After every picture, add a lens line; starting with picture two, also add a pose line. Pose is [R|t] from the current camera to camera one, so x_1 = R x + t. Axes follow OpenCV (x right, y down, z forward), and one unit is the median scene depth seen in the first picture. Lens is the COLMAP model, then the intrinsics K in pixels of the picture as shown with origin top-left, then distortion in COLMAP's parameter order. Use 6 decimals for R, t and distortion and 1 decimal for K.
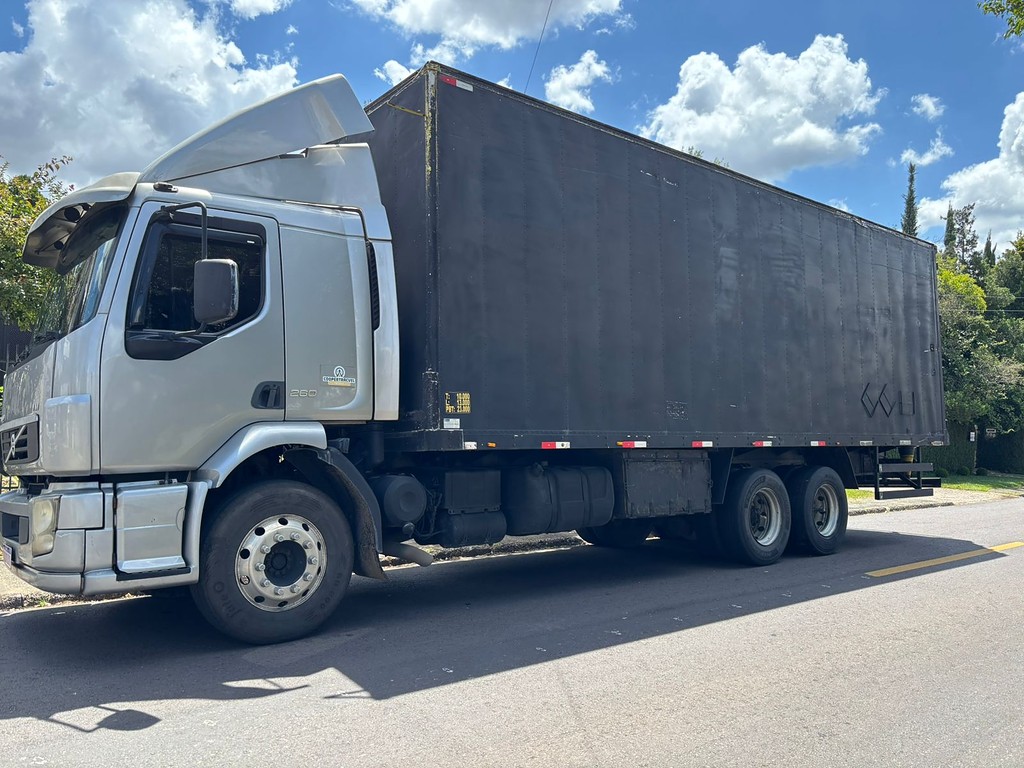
lens RADIAL K [[774.8, 0, 516.4], [0, 774.8, 383.2], [0, 0, 1]] dist [0.041062, -0.053530]
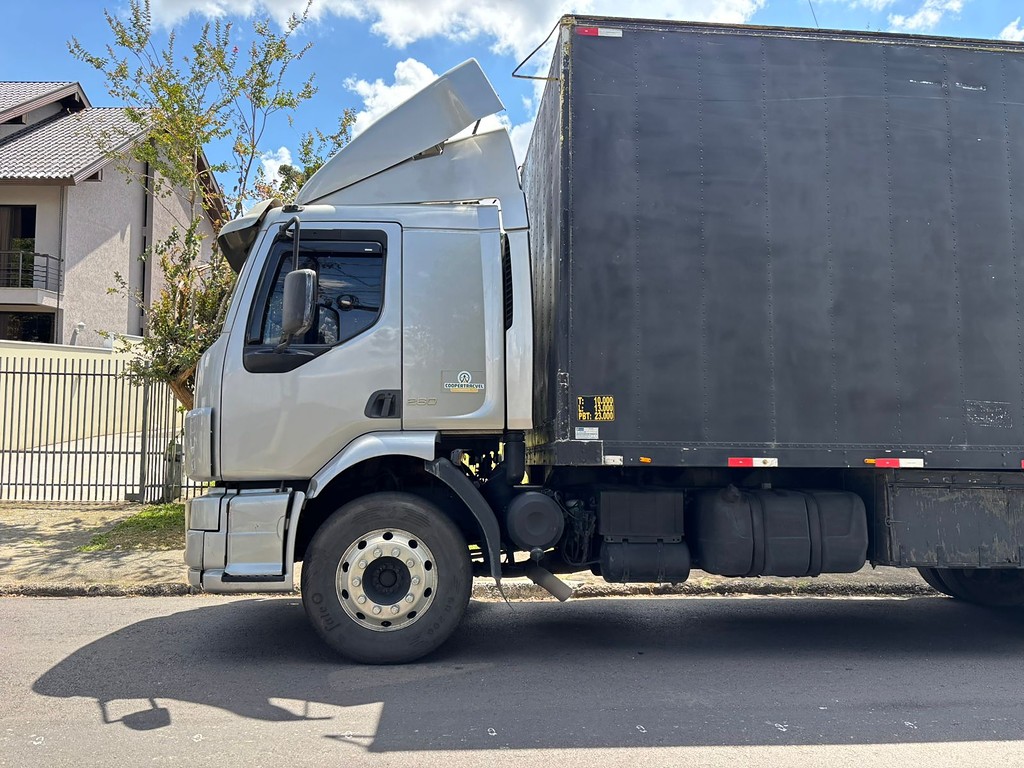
lens RADIAL K [[774.8, 0, 510.9], [0, 774.8, 382.4], [0, 0, 1]] dist [0.041062, -0.053530]
pose [[0.829140, -0.040441, -0.557577, 0.351956], [0.030362, 0.999166, -0.027319, 0.019250], [0.558216, 0.005722, 0.829676, 0.284172]]
